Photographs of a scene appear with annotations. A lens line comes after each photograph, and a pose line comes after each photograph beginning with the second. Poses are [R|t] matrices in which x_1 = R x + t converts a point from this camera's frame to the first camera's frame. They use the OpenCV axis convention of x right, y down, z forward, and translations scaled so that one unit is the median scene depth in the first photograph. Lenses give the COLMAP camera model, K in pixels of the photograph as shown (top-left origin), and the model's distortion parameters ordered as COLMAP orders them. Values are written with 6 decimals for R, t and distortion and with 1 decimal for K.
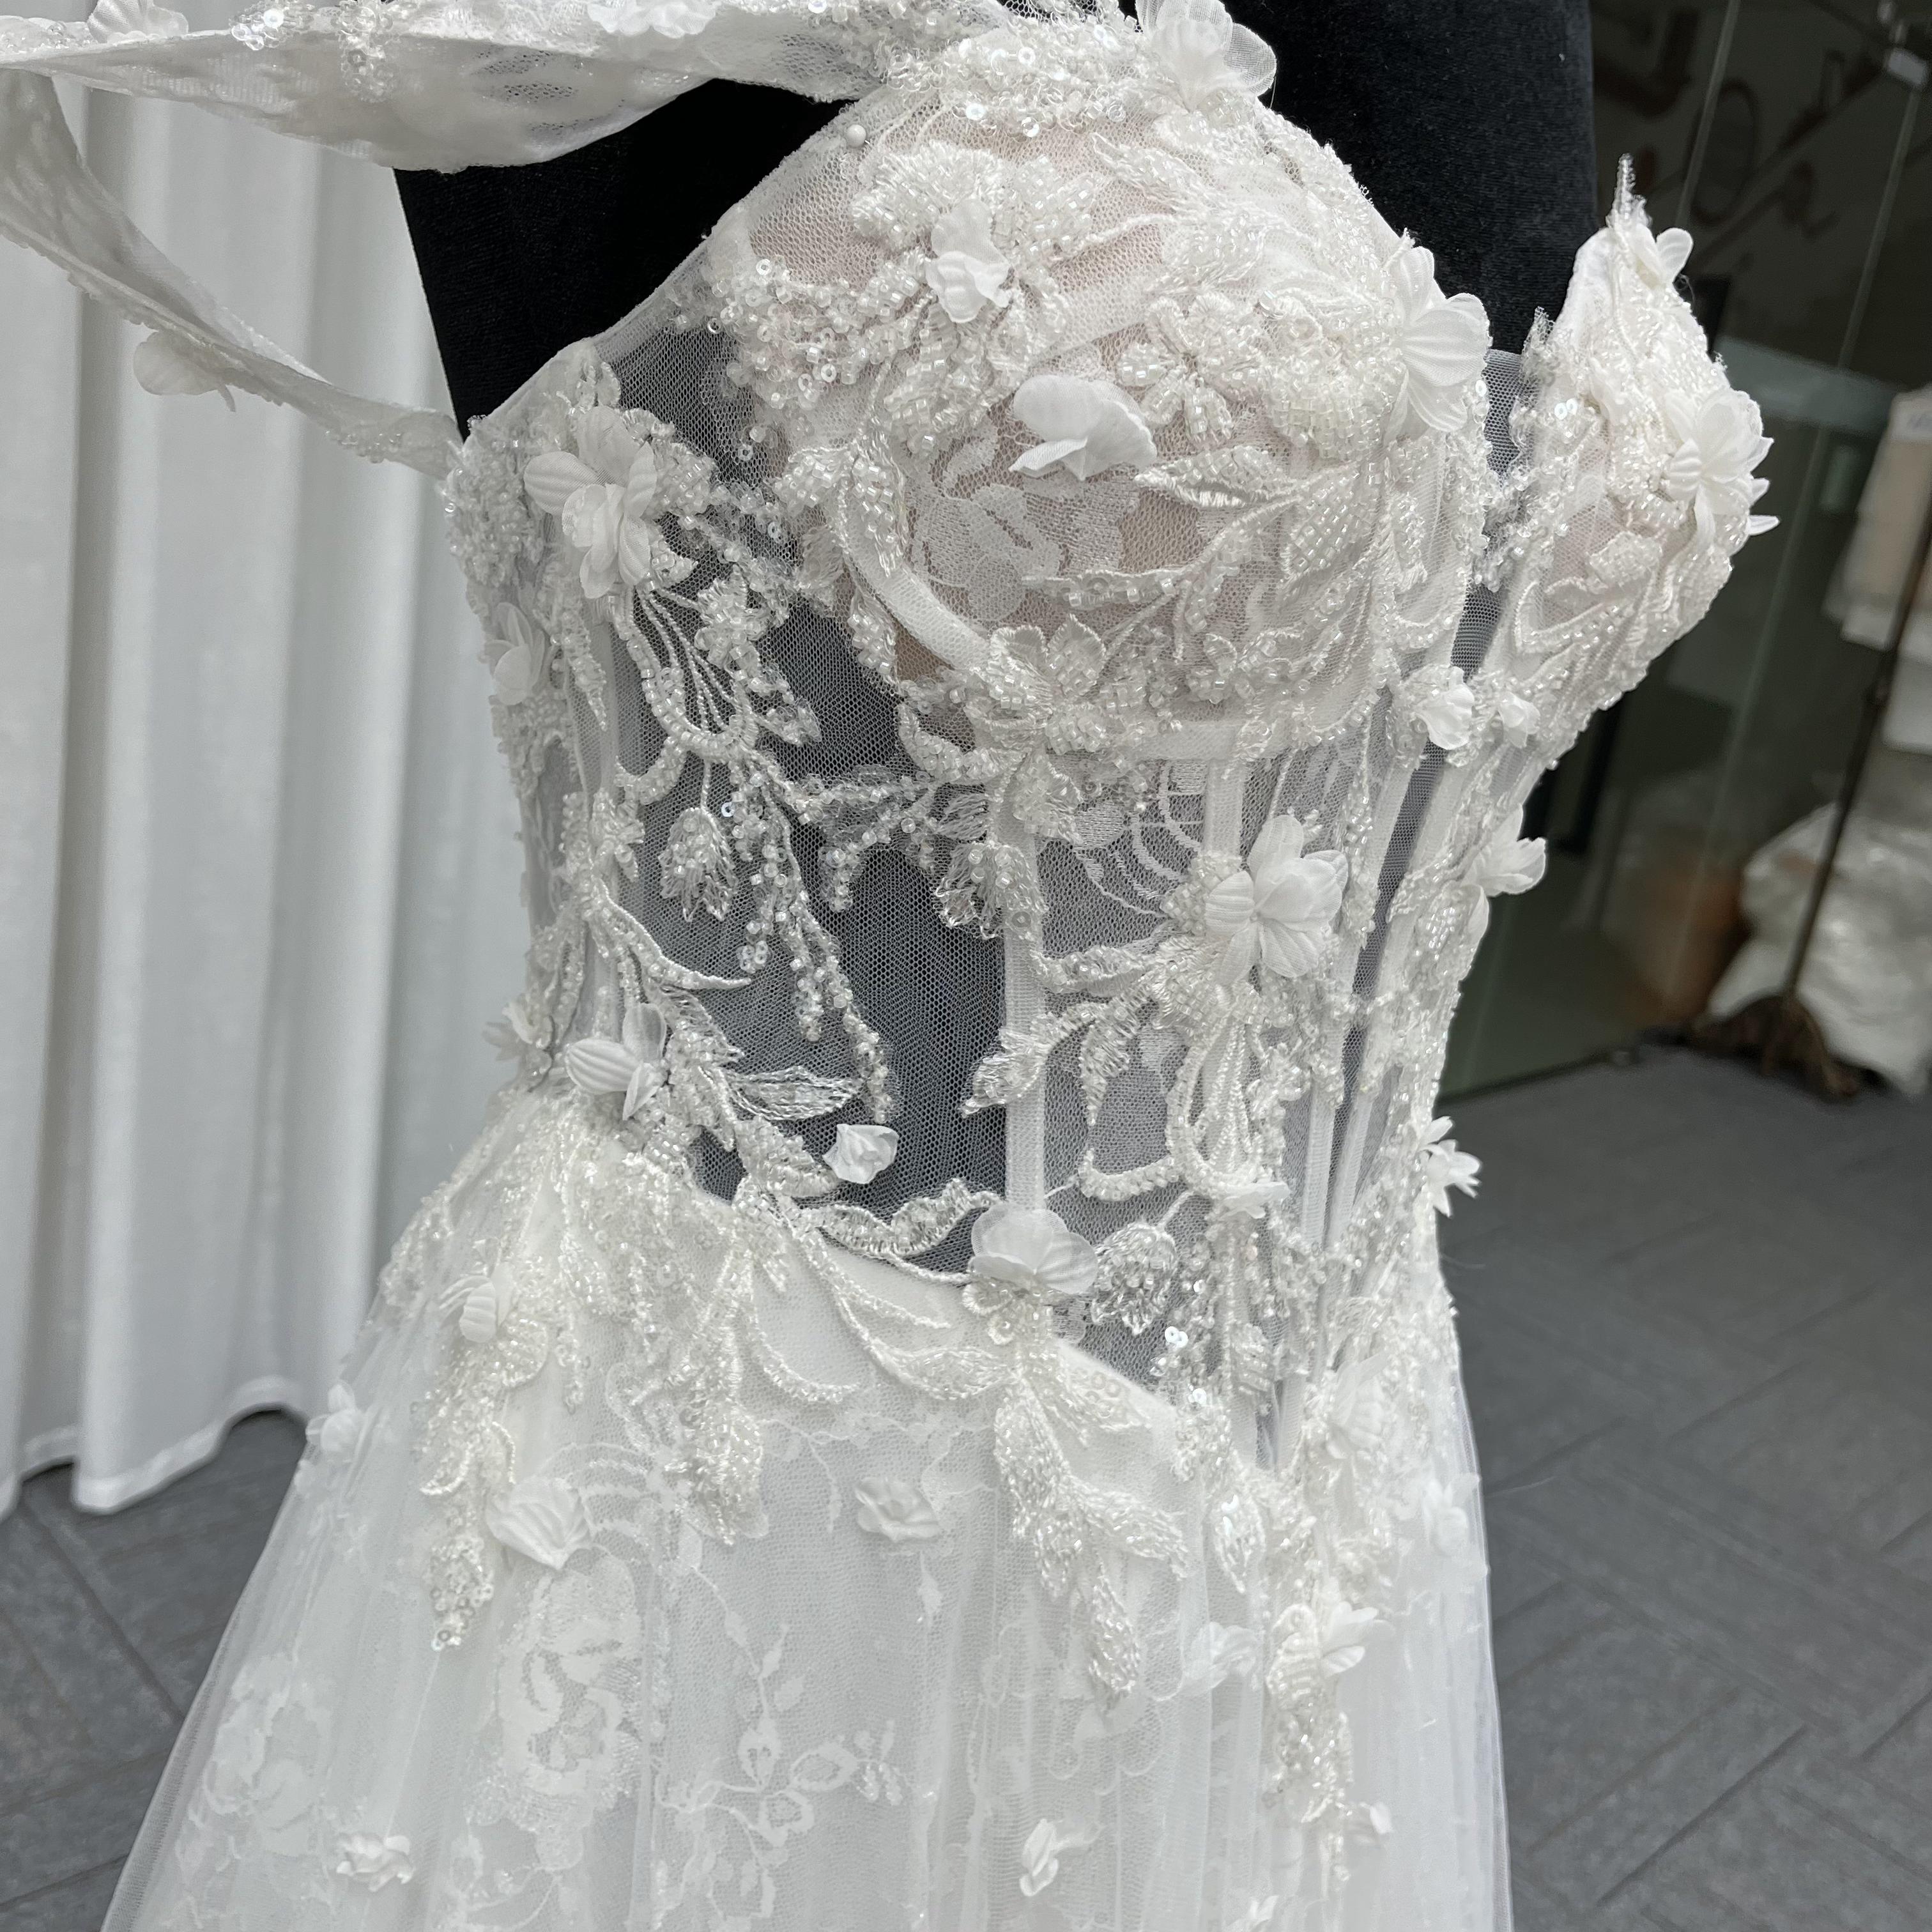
lens RADIAL K [[1973.1, 0, 966.0], [0, 1973.1, 966.0], [0, 0, 1]] dist [0.053235, -0.089958]
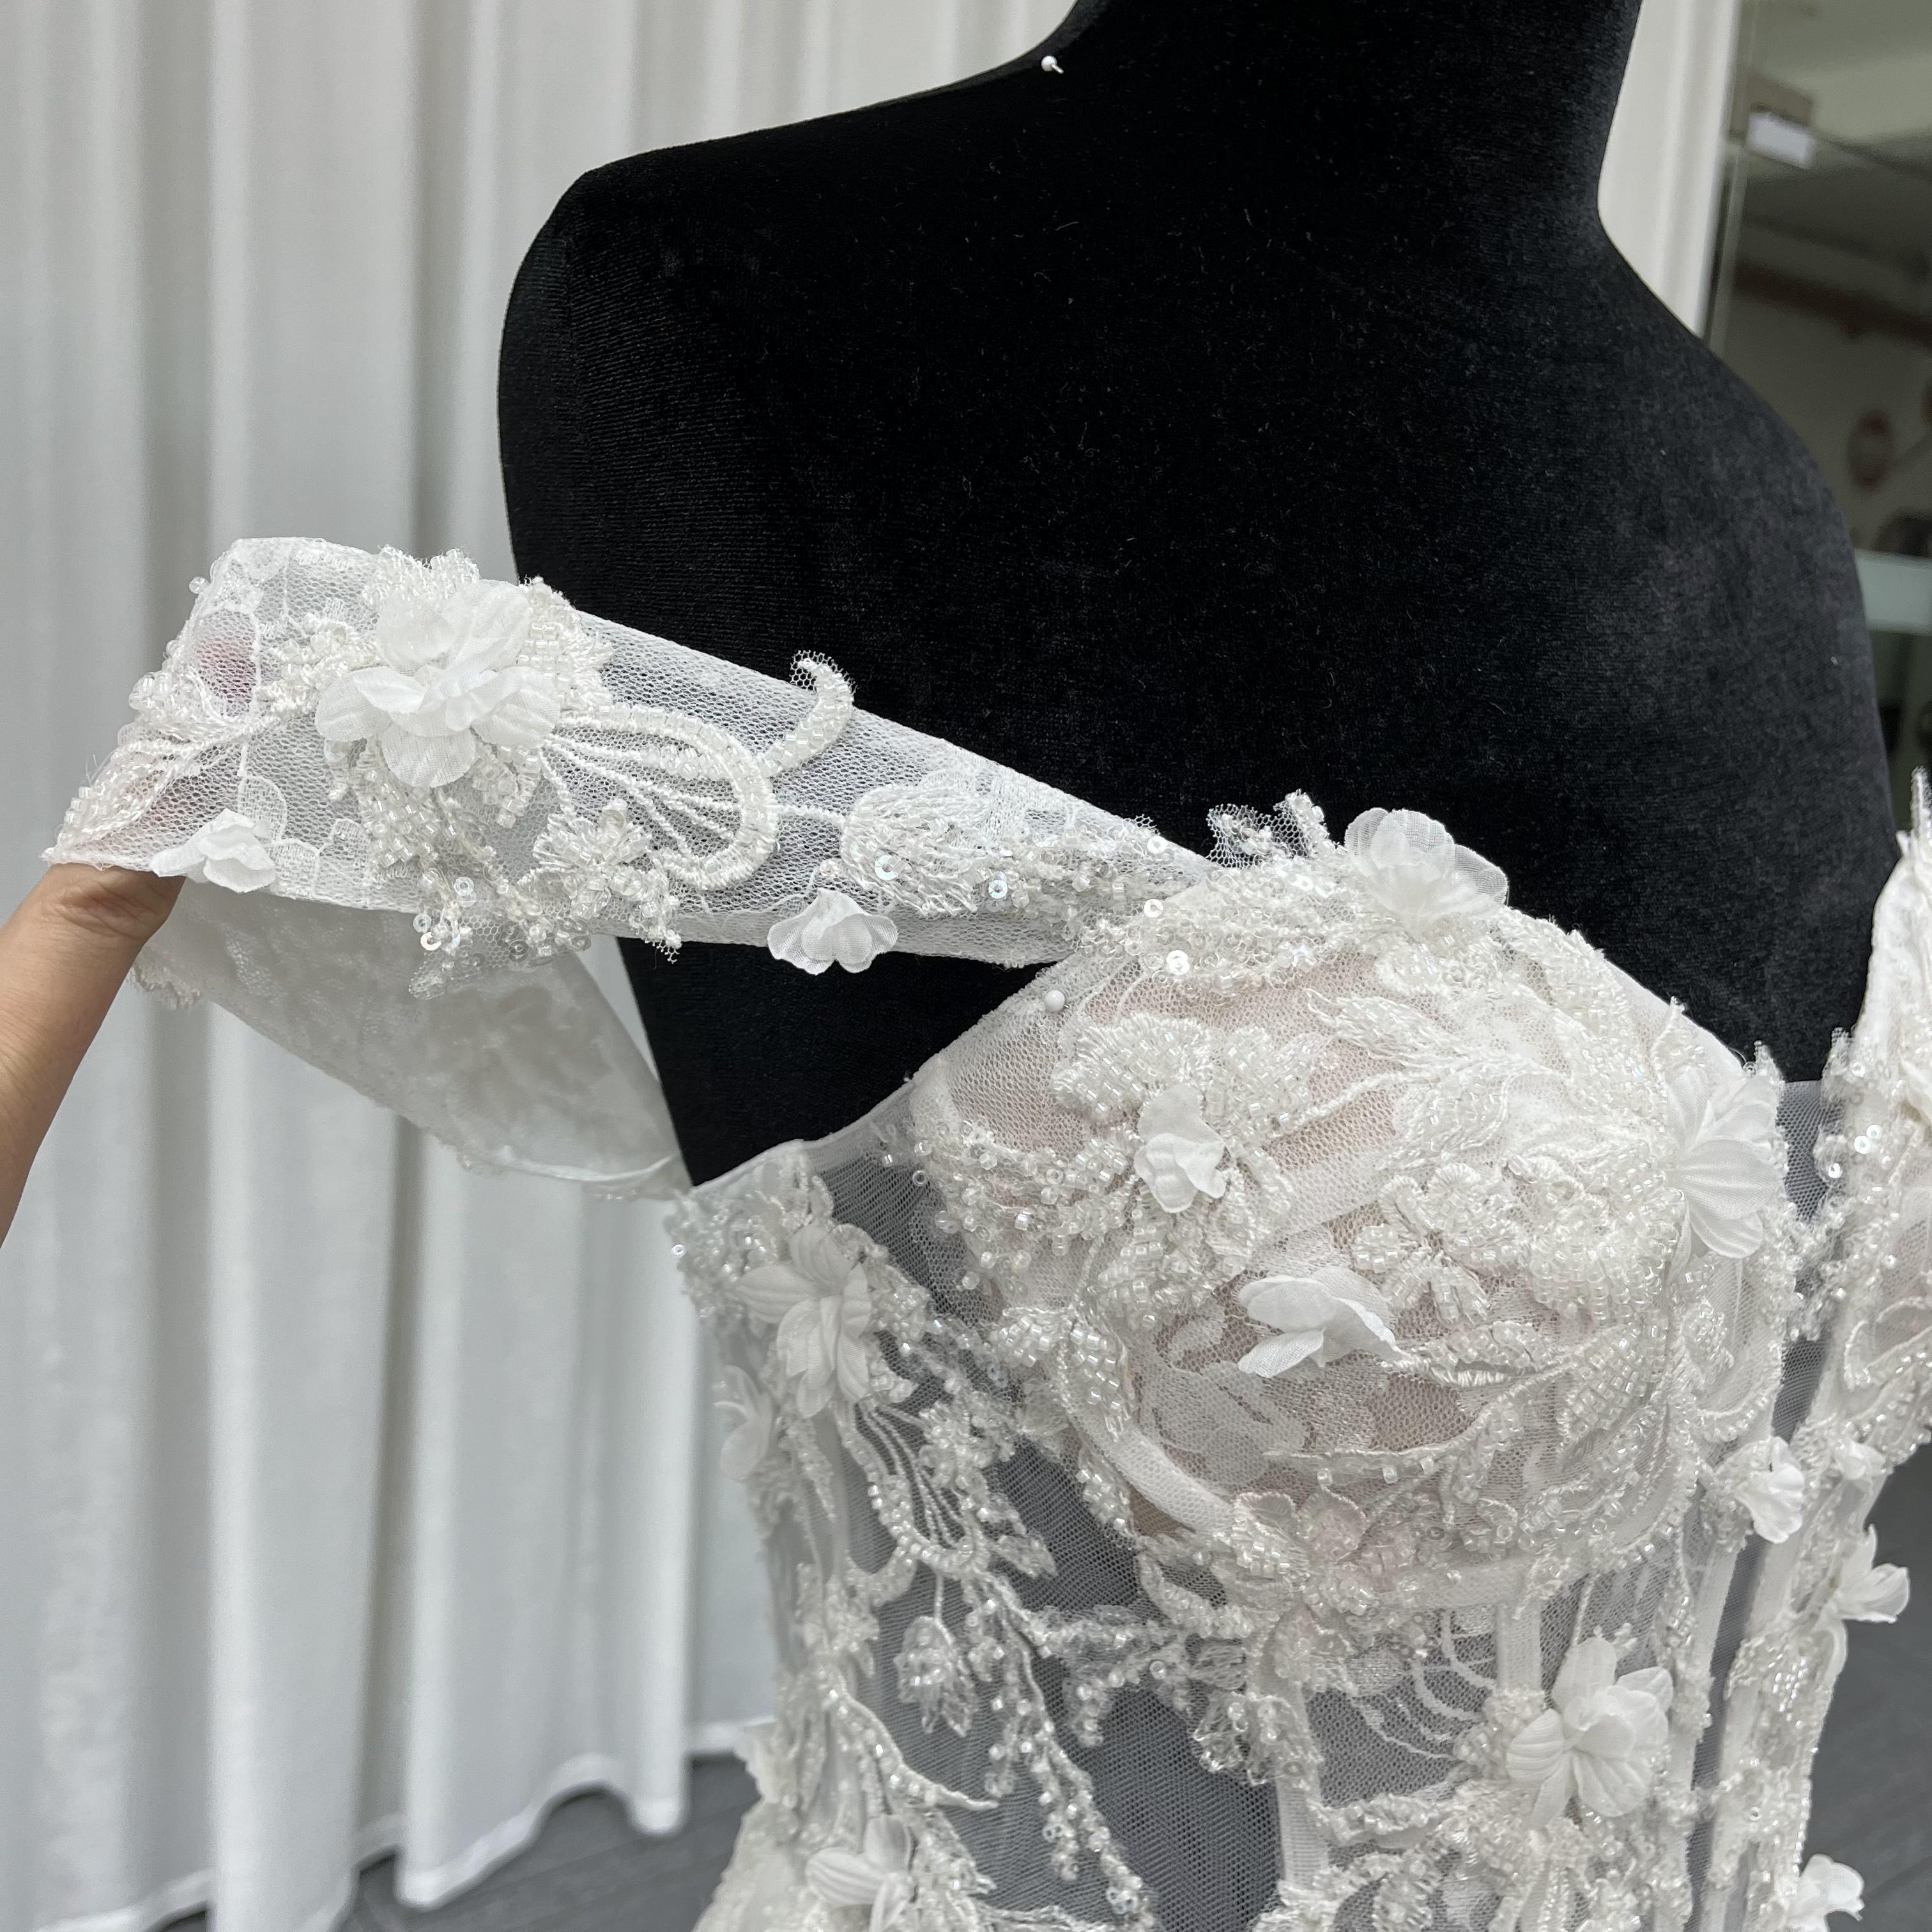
lens RADIAL K [[1973.1, 0, 966.0], [0, 1973.1, 966.0], [0, 0, 1]] dist [0.053235, -0.089958]
pose [[0.987008, -0.061556, -0.148409, 0.037757], [0.041192, 0.989773, -0.136574, -0.266902], [0.155298, 0.128687, 0.979450, 0.059095]]
